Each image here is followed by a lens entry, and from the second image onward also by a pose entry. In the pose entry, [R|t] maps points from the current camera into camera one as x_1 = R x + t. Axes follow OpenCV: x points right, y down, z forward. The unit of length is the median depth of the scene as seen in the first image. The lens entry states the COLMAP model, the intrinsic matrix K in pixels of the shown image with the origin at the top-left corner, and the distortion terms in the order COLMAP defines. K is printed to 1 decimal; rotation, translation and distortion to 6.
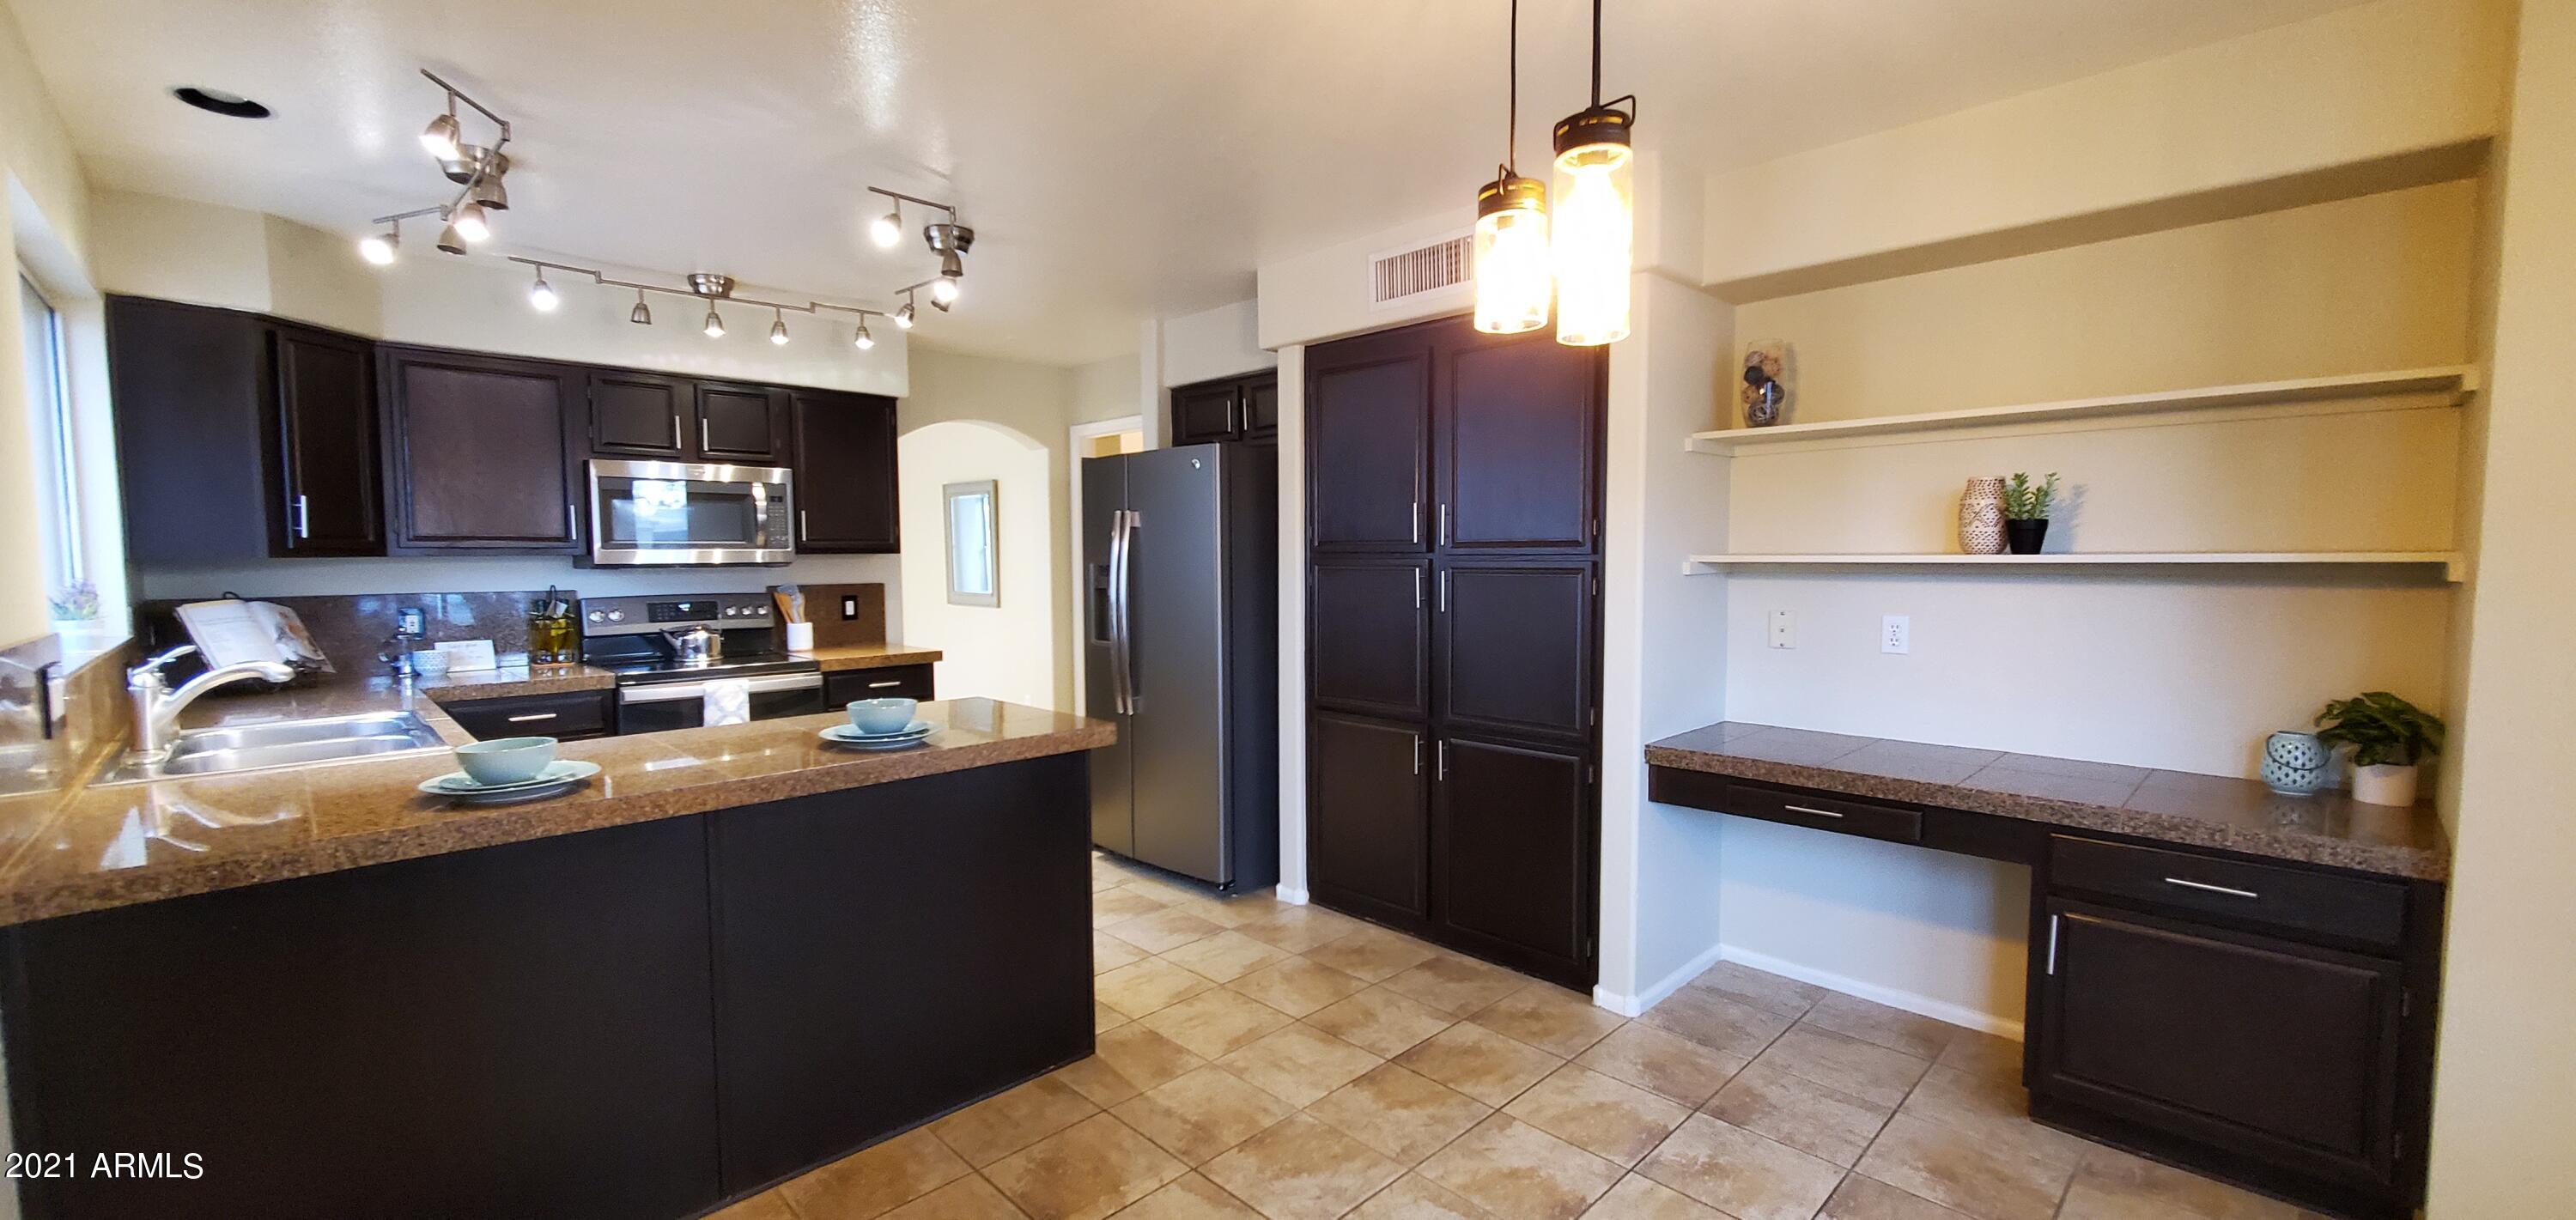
lens RADIAL K [[1034.0, 0, 1285.6], [0, 1034.0, 626.1], [0, 0, 1]] dist [-0.000476, -0.000028]
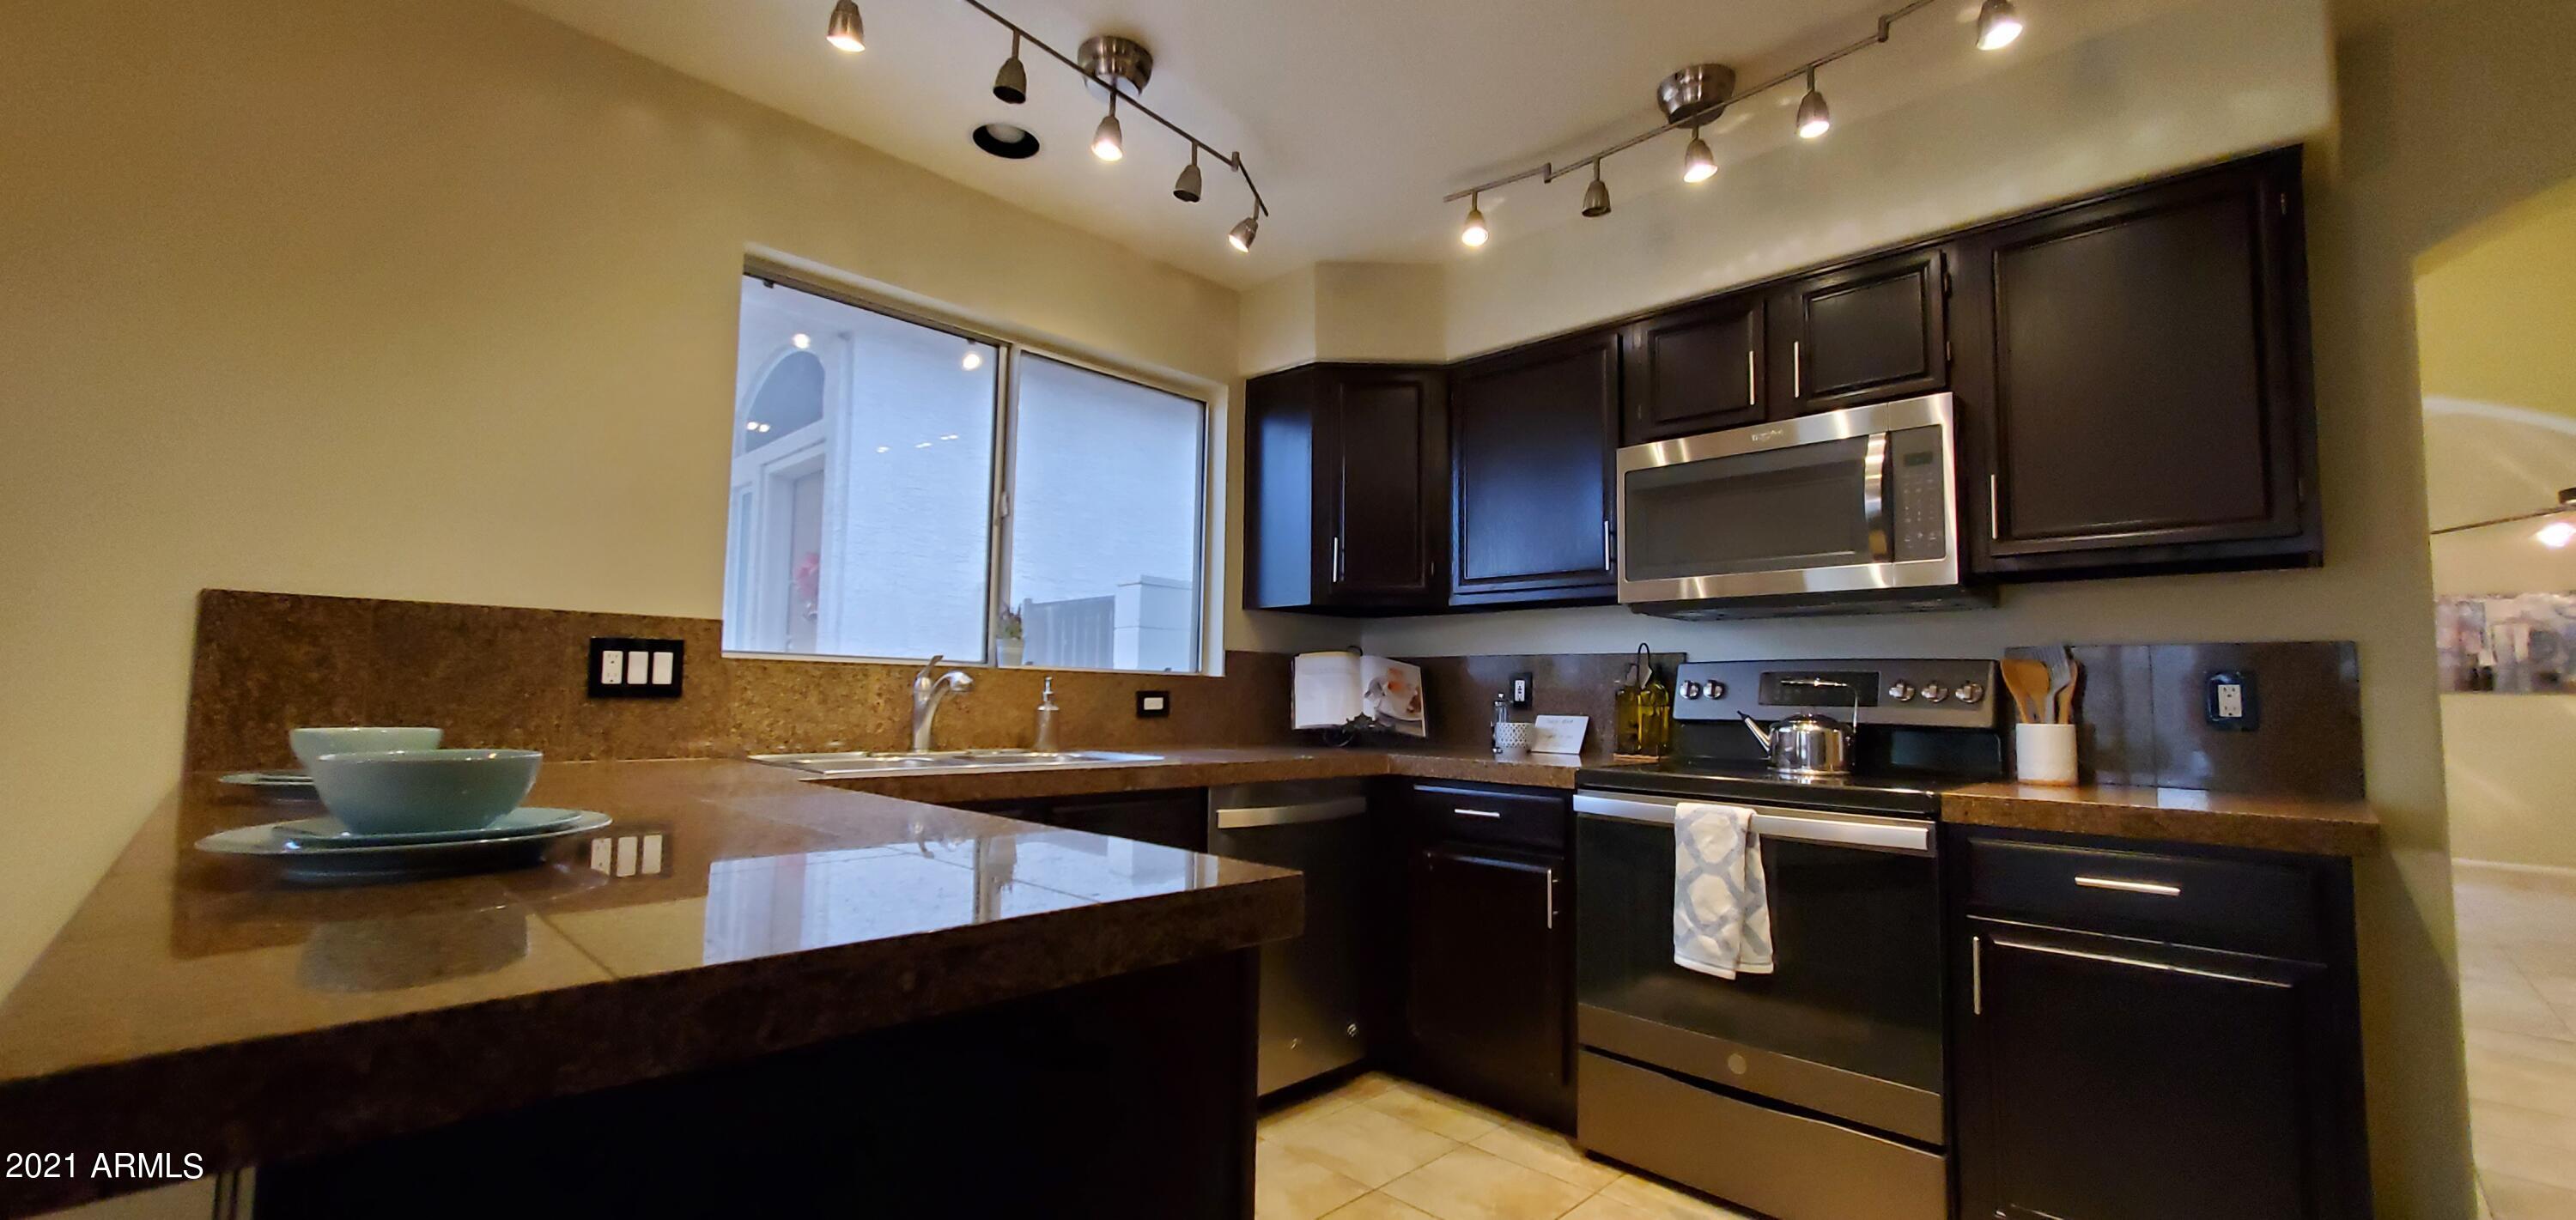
lens RADIAL K [[1017.9, 0, 1276.3], [0, 1017.9, 622.1], [0, 0, 1]] dist [0.005134, 0.000230]
pose [[0.004232, -0.066468, -0.997780, -0.015463], [-0.085621, 0.994100, -0.066586, 0.013423], [0.996319, 0.085712, -0.001485, 0.740749]]
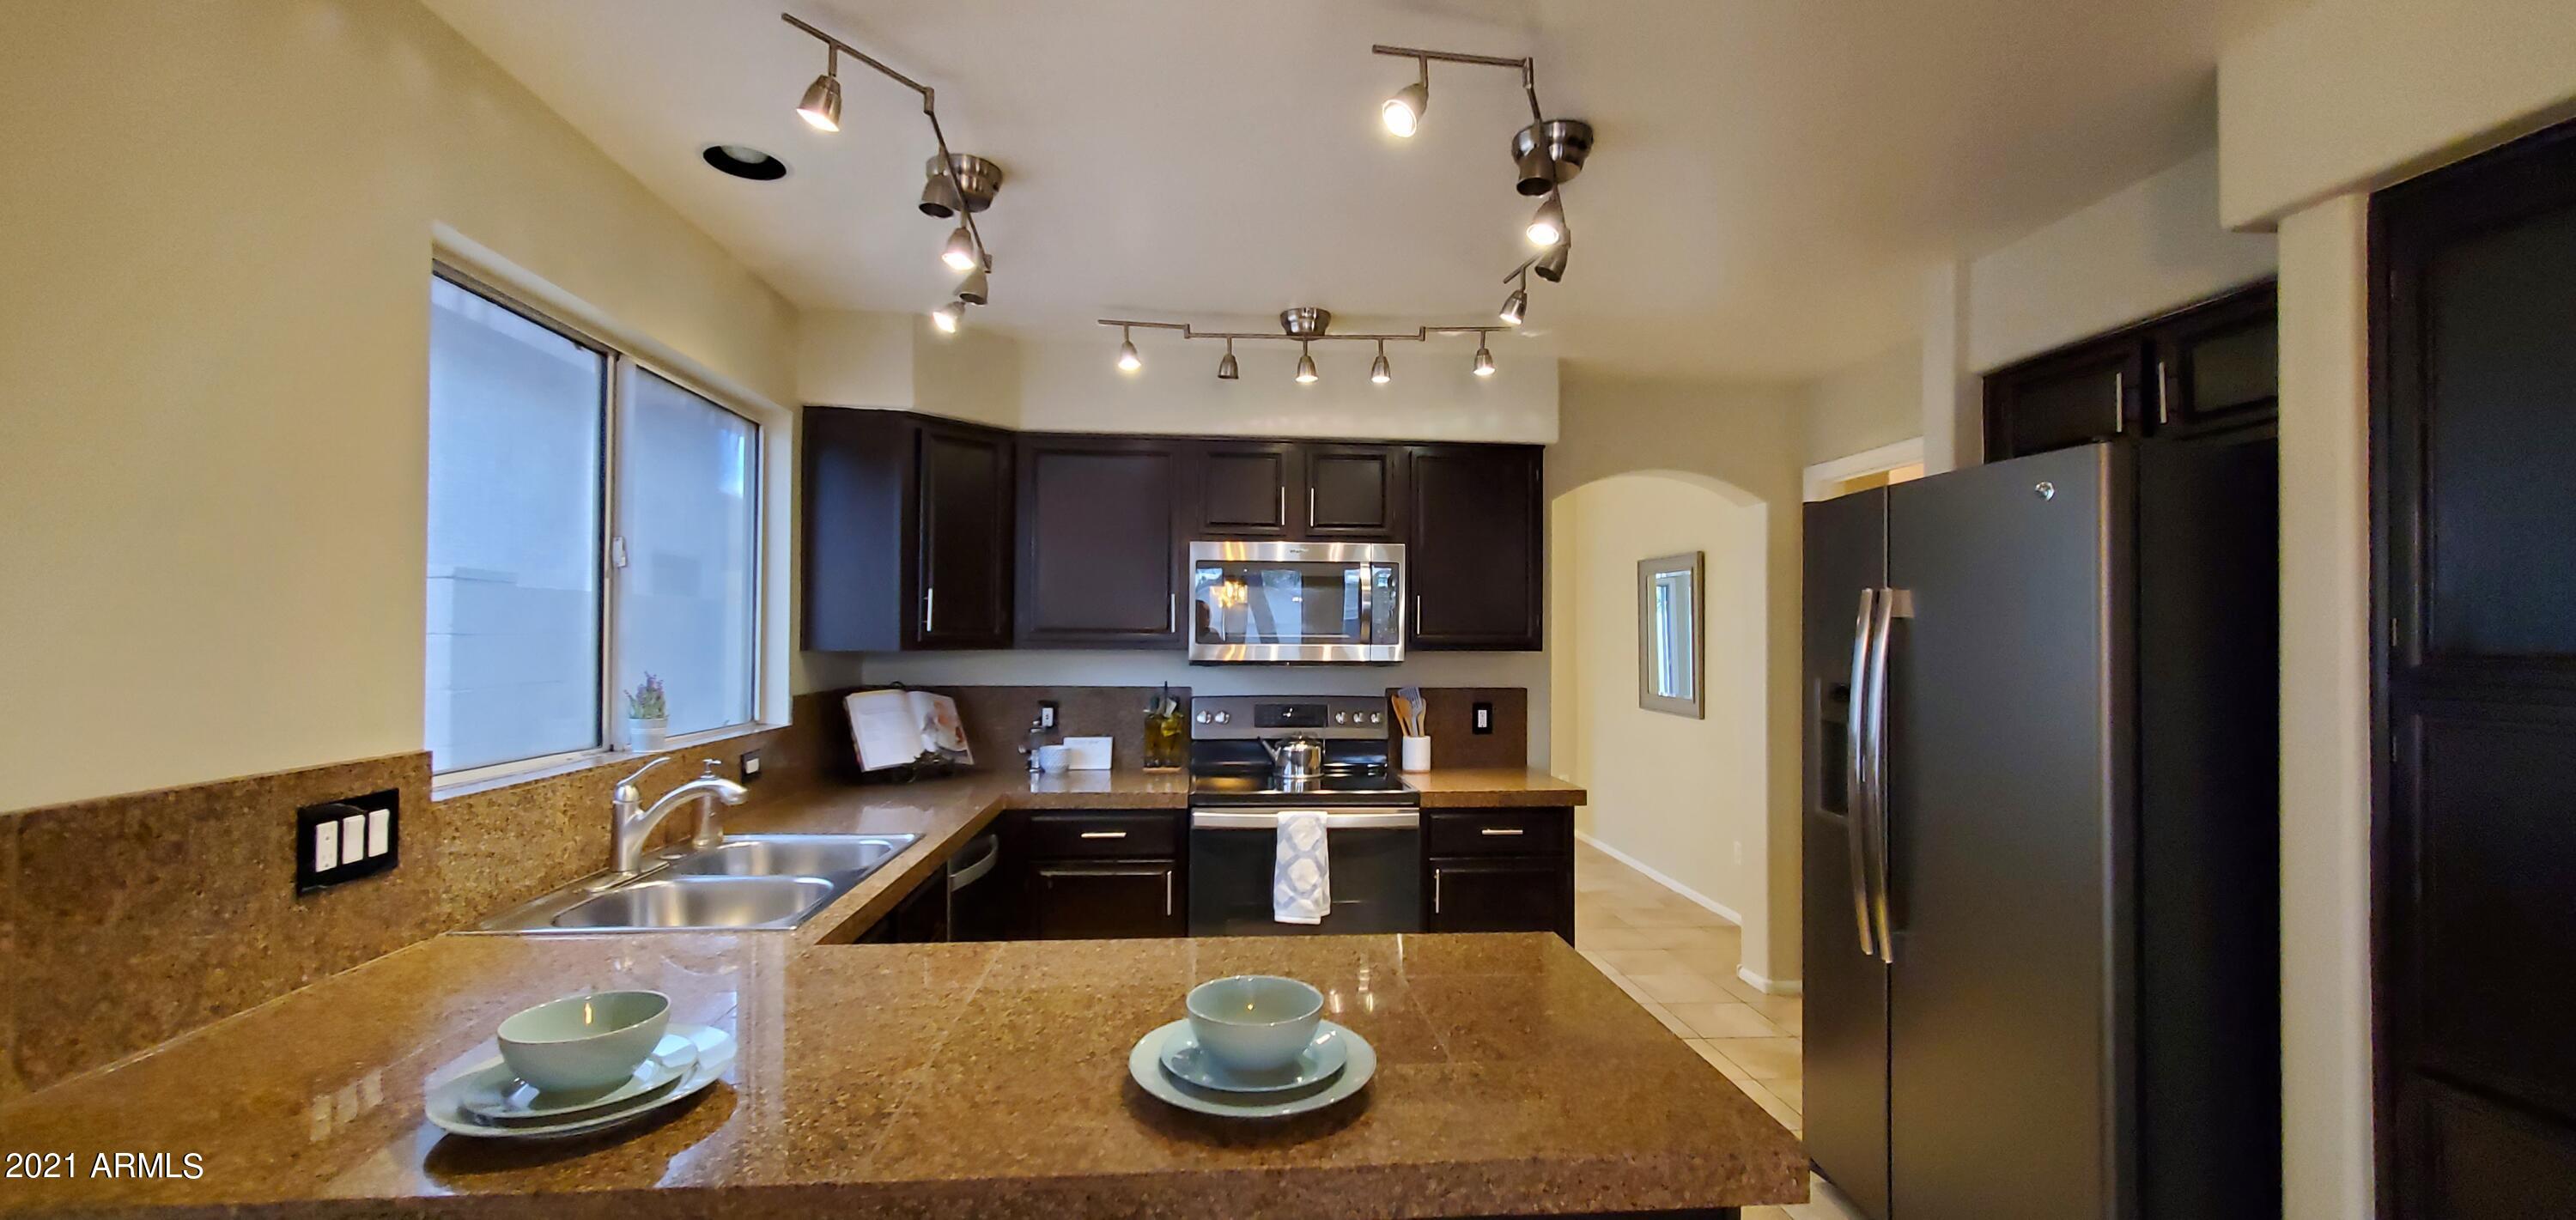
lens RADIAL K [[1027.4, 0, 1278.1], [0, 1027.4, 622.0], [0, 0, 1]] dist [0.001165, 0.003700]
pose [[0.764094, 0.001706, -0.645103, -0.045618], [-0.054862, 0.996546, -0.062347, -0.040084], [0.642768, 0.083031, 0.761548, 0.362219]]
